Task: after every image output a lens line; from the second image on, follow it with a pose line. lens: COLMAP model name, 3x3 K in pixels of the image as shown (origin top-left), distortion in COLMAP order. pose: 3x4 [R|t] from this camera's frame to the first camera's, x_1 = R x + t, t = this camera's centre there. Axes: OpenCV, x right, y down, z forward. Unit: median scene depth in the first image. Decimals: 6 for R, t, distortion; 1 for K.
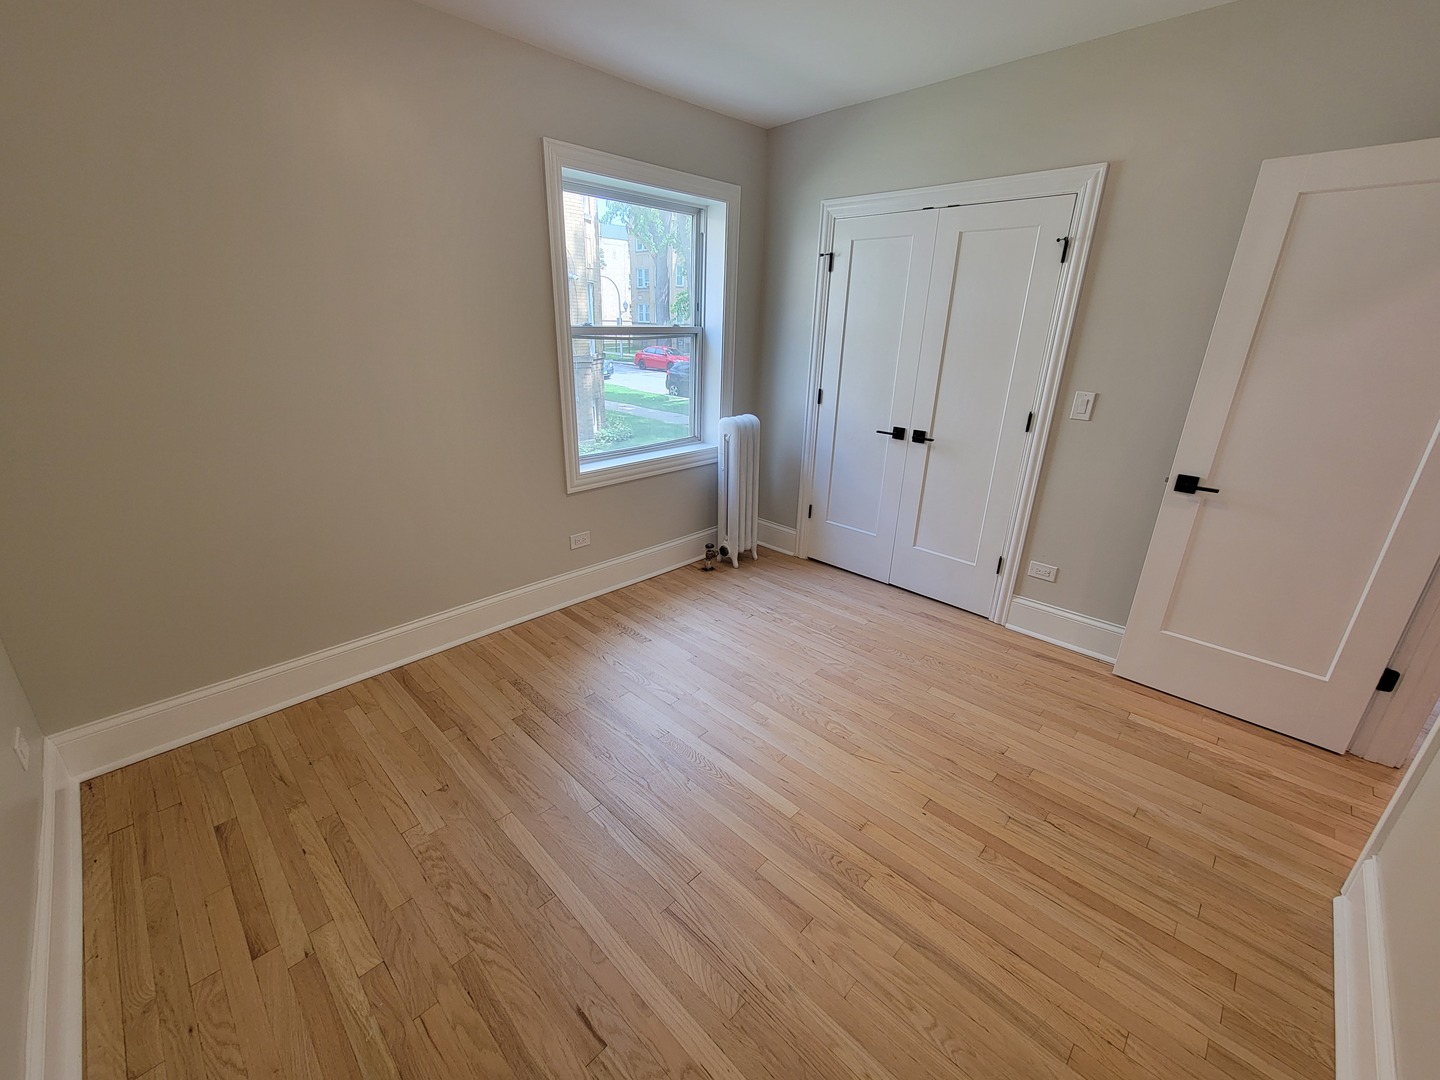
lens RADIAL K [[590.4, 0, 717.1], [0, 590.4, 540.9], [0, 0, 1]] dist [-0.003082, 0.000984]
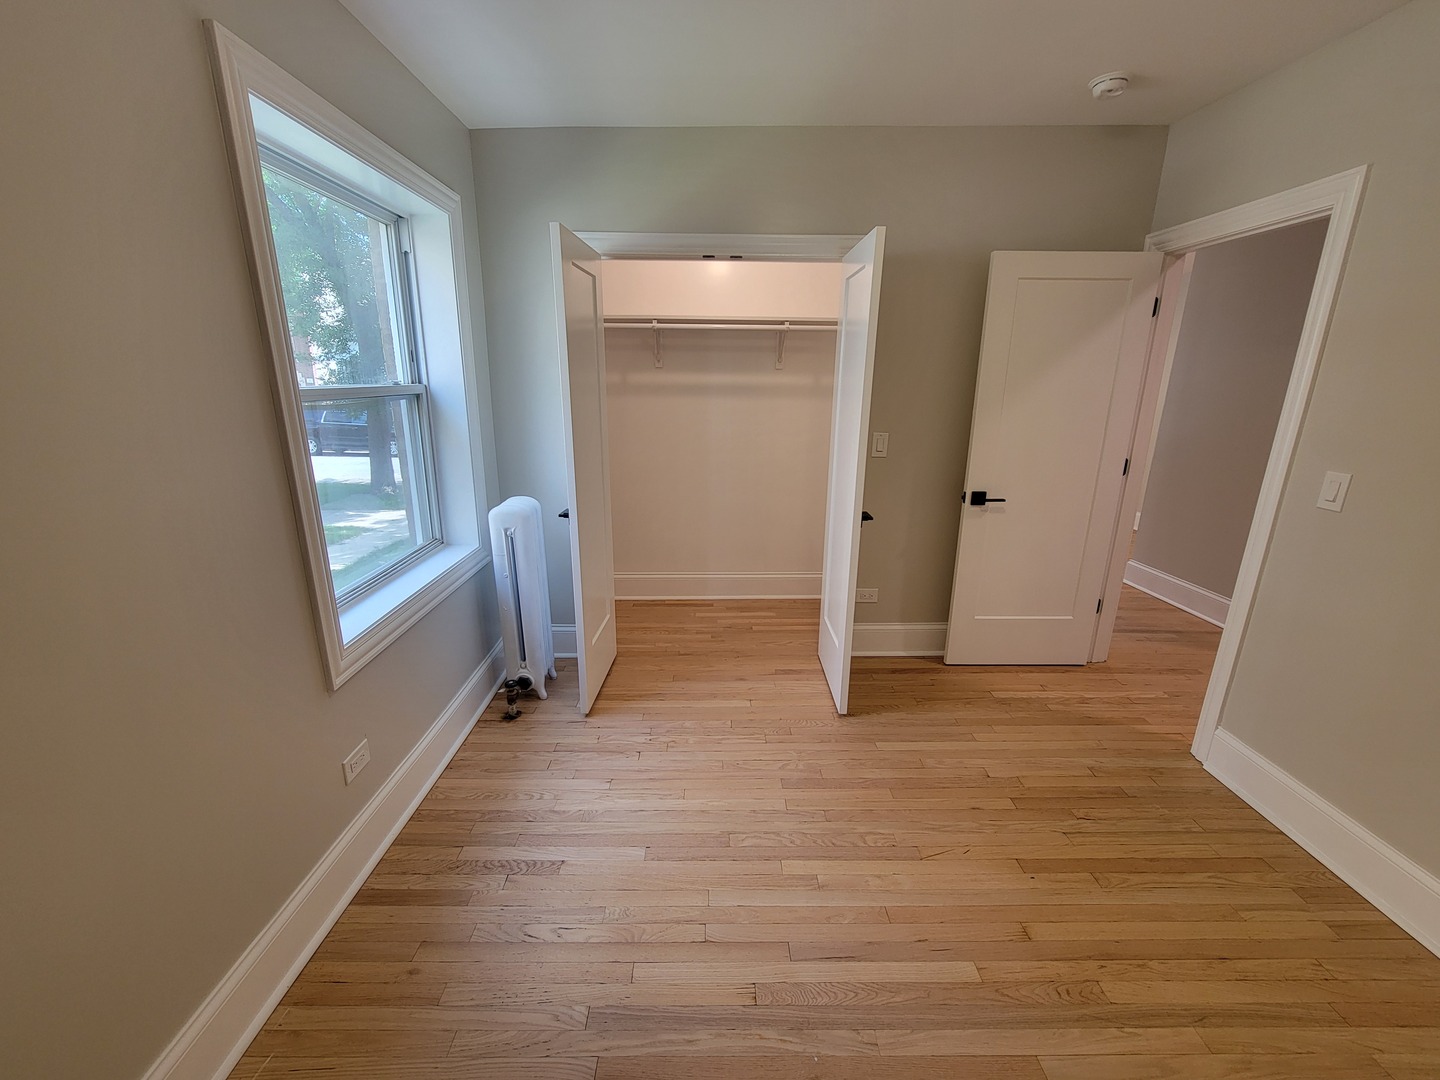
lens RADIAL K [[590.4, 0, 717.1], [0, 590.4, 540.9], [0, 0, 1]] dist [-0.003082, 0.000984]
pose [[0.709203, -0.205519, 0.674383, -0.511219], [0.254966, 0.966589, 0.026440, -0.207137], [-0.657285, 0.153194, 0.737908, 0.517840]]
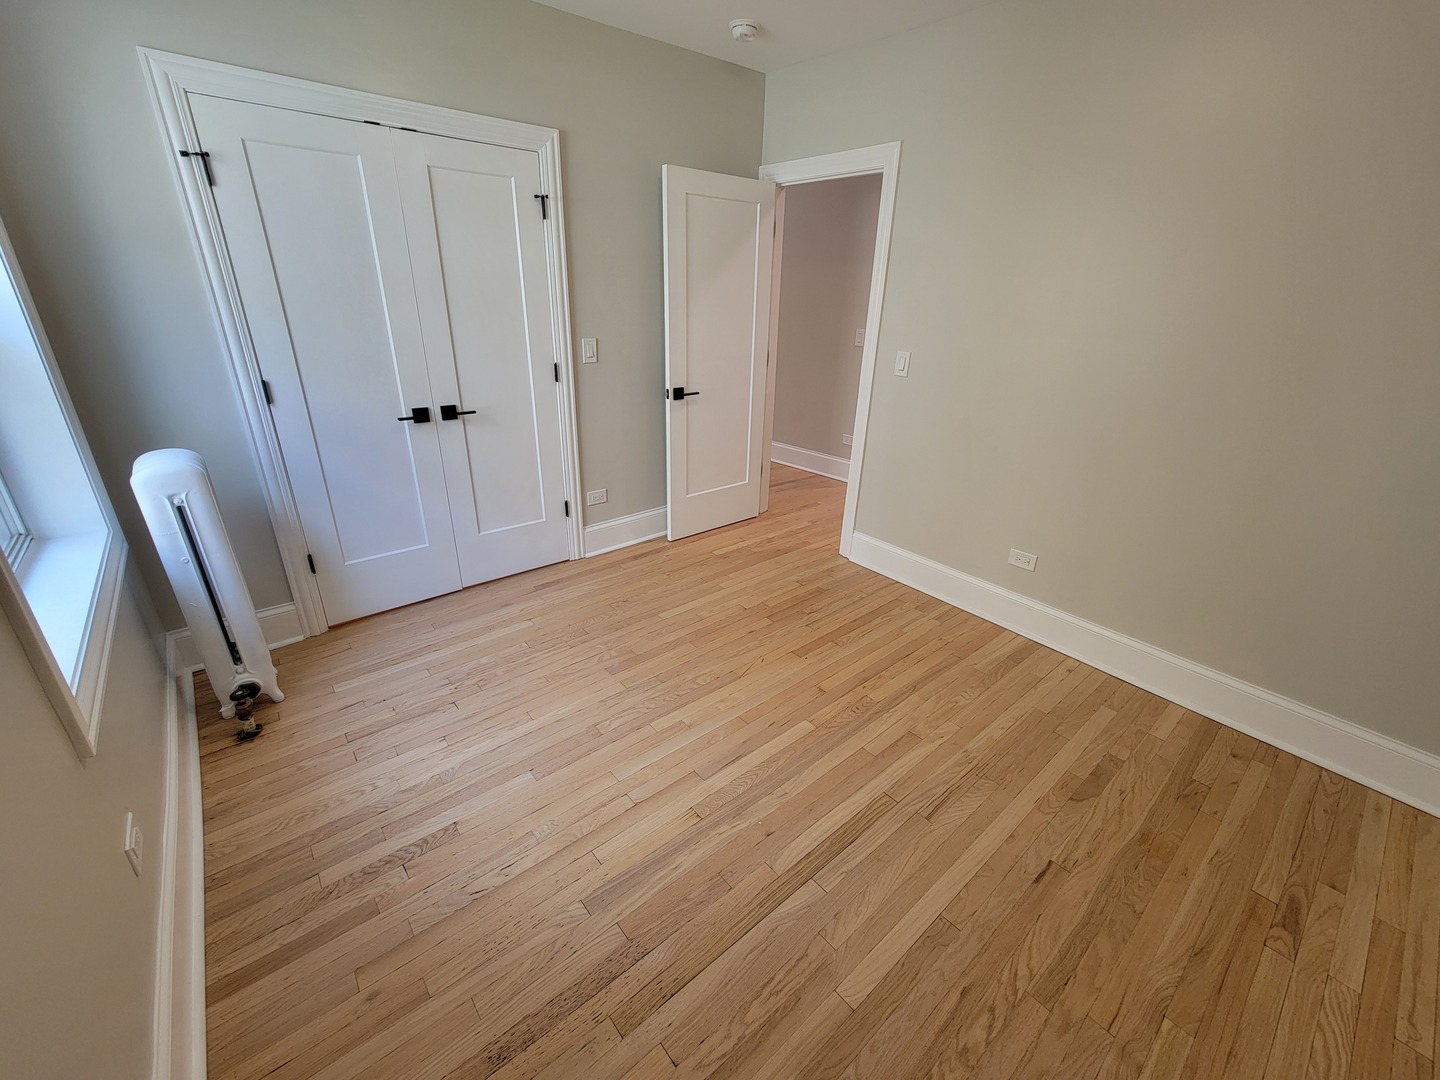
lens RADIAL K [[591.6, 0, 716.2], [0, 591.6, 541.1], [0, 0, 1]] dist [-0.001382, 0.000736]
pose [[0.099801, -0.408095, 0.907468, -0.741292], [0.328845, 0.874301, 0.357014, -0.302588], [-0.939096, 0.262787, 0.221456, 0.777697]]
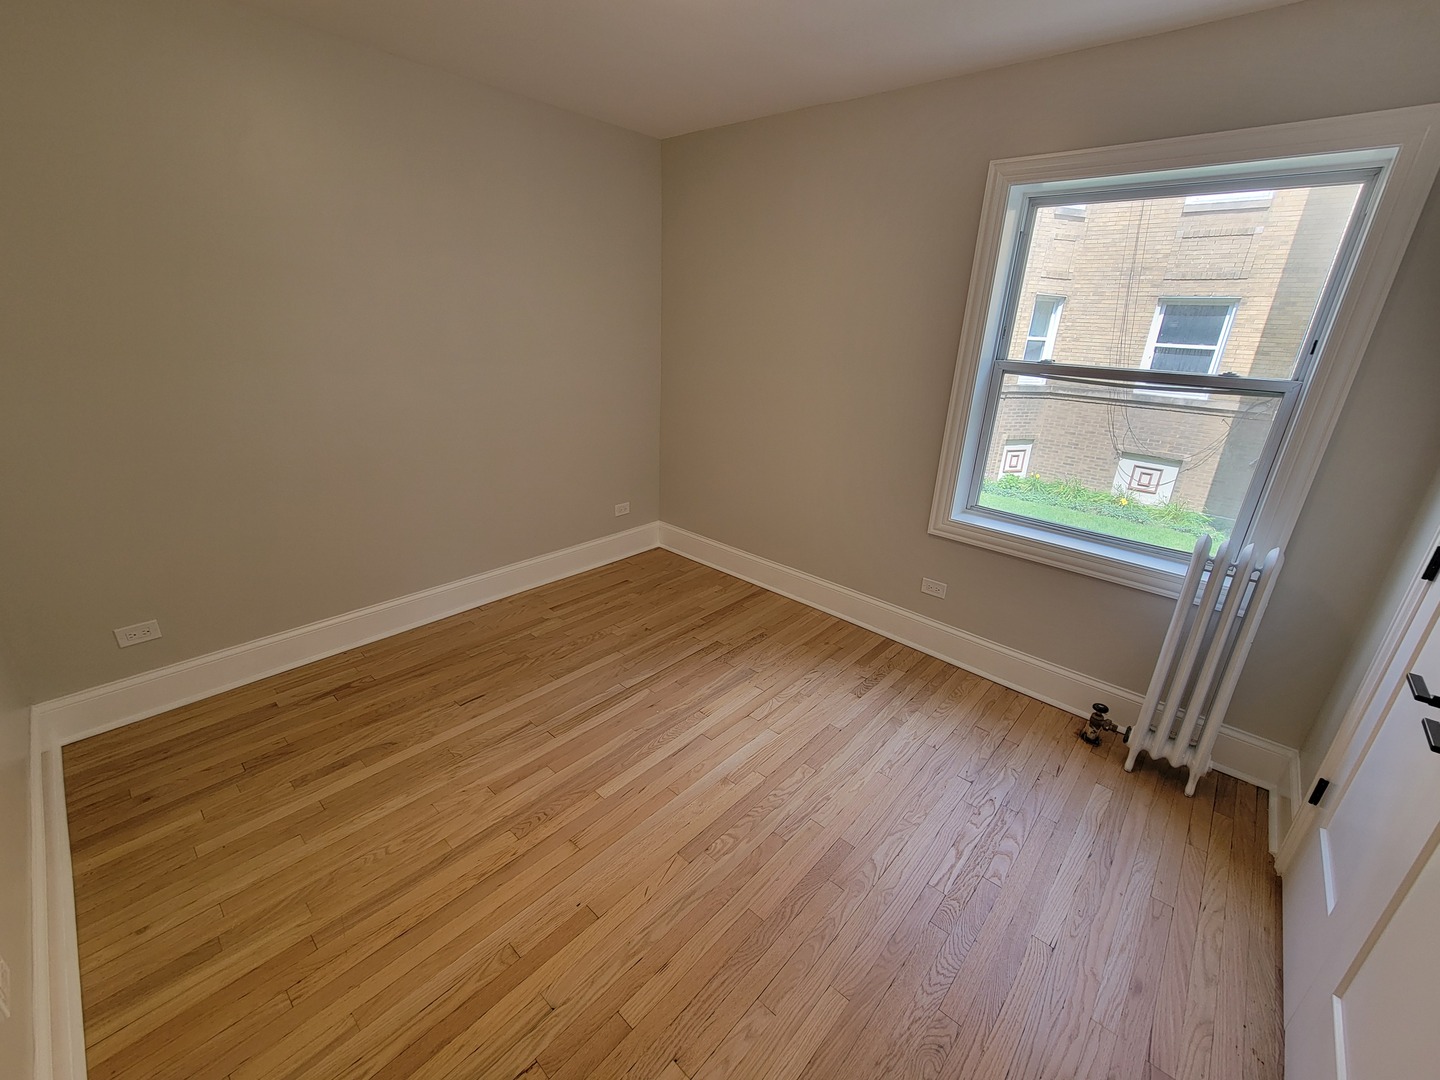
lens RADIAL K [[590.4, 0, 717.1], [0, 590.4, 540.9], [0, 0, 1]] dist [-0.003082, 0.000984]
pose [[0.037725, 0.333987, -0.941822, 0.945438], [-0.387046, 0.873811, 0.294365, -0.324964], [0.921289, 0.353423, 0.162233, 0.809468]]
